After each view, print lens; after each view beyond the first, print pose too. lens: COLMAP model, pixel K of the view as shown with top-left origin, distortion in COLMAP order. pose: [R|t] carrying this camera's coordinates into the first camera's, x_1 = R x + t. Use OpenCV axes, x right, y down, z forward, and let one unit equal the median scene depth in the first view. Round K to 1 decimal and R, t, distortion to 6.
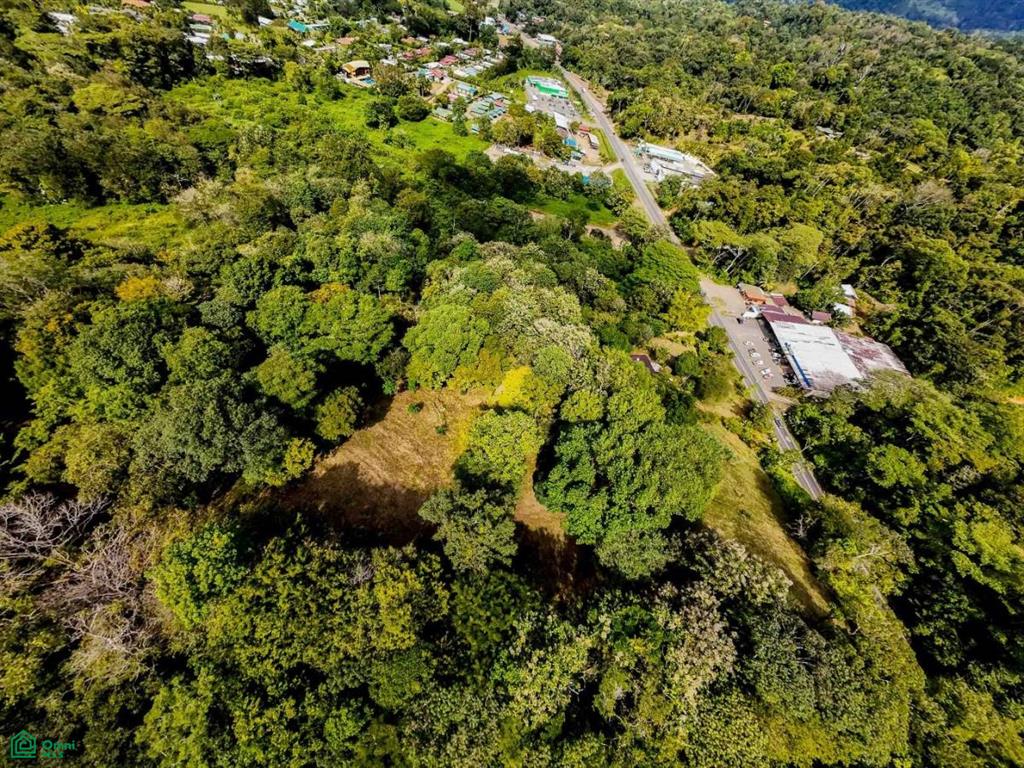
lens RADIAL K [[341.5, 0, 513.5], [0, 341.5, 380.3], [0, 0, 1]] dist [-0.010027, 0.006014]
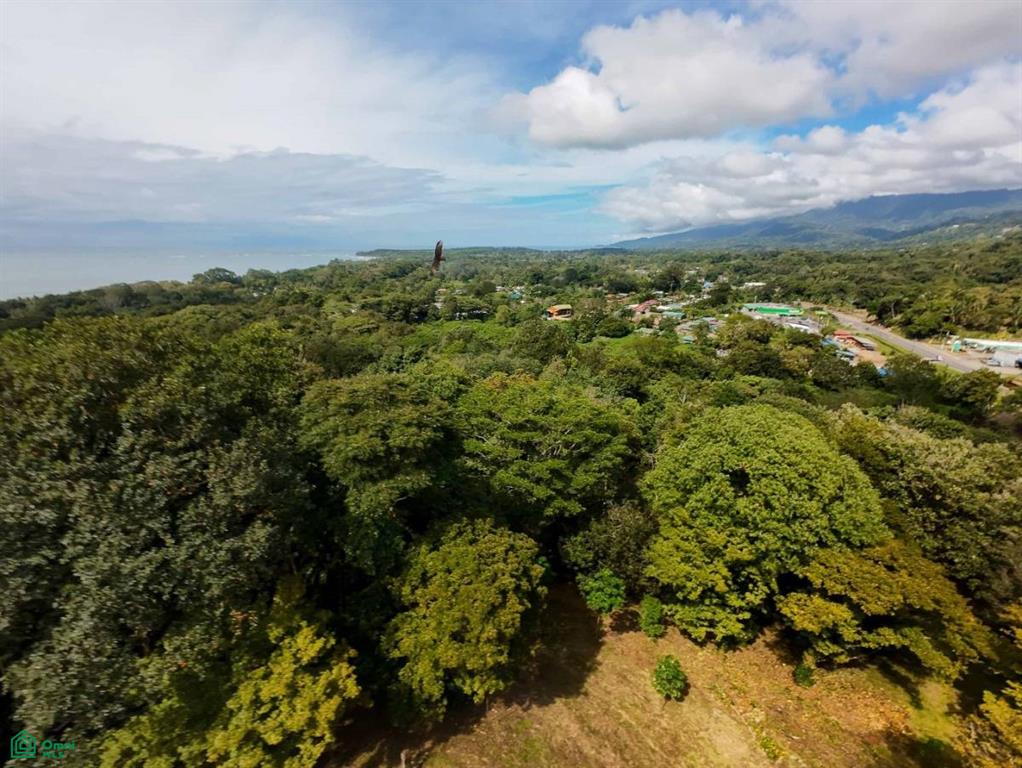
lens RADIAL K [[448.3, 0, 513.5], [0, 448.3, 379.2], [0, 0, 1]] dist [-0.003030, 0.000256]
pose [[0.913836, -0.051829, -0.402763, -0.073778], [-0.204535, 0.798081, -0.566774, 0.038236], [0.350813, 0.600318, 0.718714, 0.147035]]
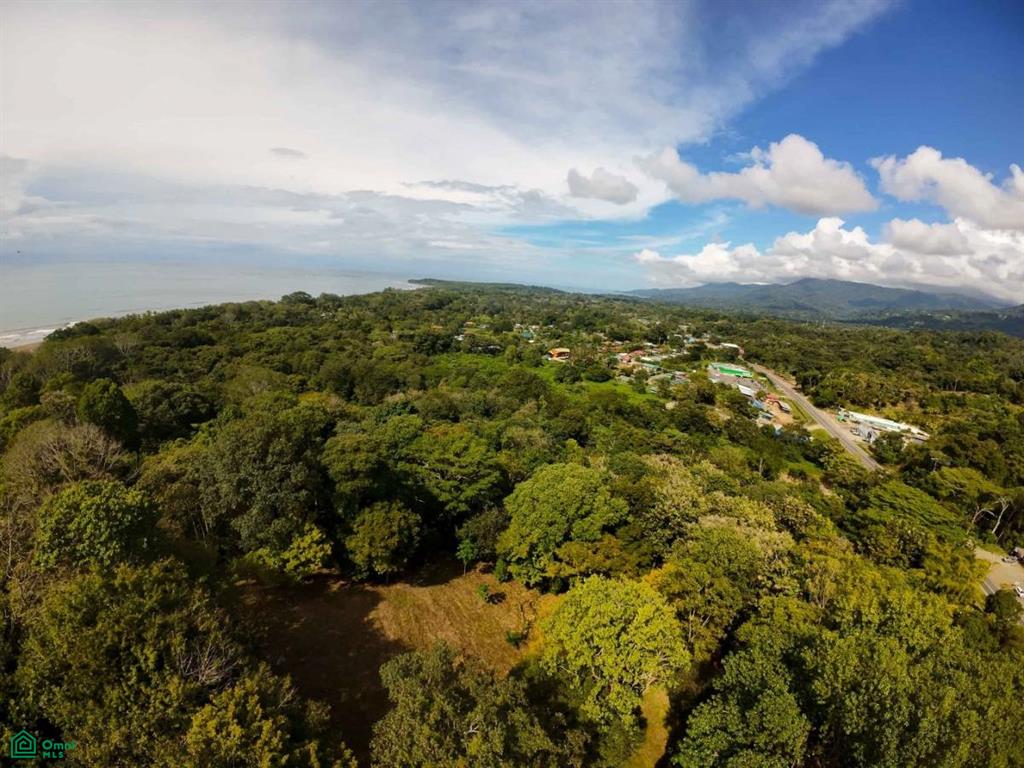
lens RADIAL K [[392.7, 0, 513.8], [0, 392.7, 380.2], [0, 0, 1]] dist [-0.126249, 0.015530]
pose [[0.898250, 0.022769, -0.438894, 0.017379], [-0.309097, 0.742651, -0.594077, 0.058430], [0.312419, 0.669291, 0.674125, 0.080333]]
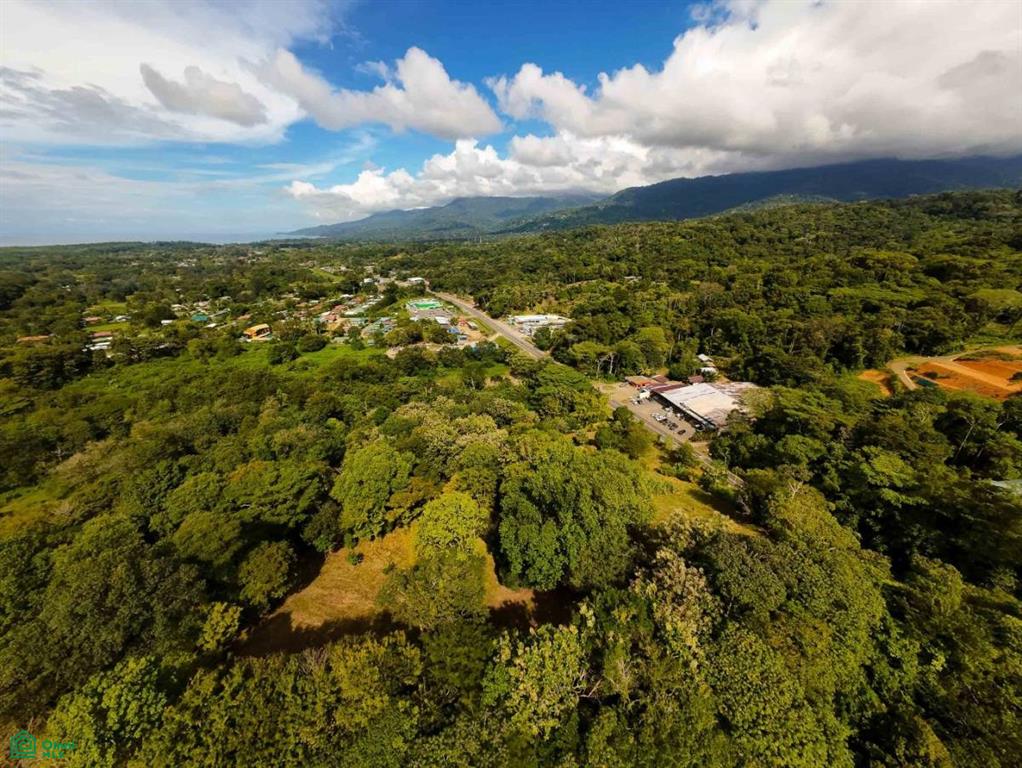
lens RADIAL K [[360.5, 0, 508.6], [0, 360.5, 379.7], [0, 0, 1]] dist [-0.014113, 0.008372]
pose [[0.929621, -0.286608, 0.231649, 0.002476], [0.362990, 0.820617, -0.441391, 0.080043], [-0.063589, 0.494412, 0.866899, -0.029177]]
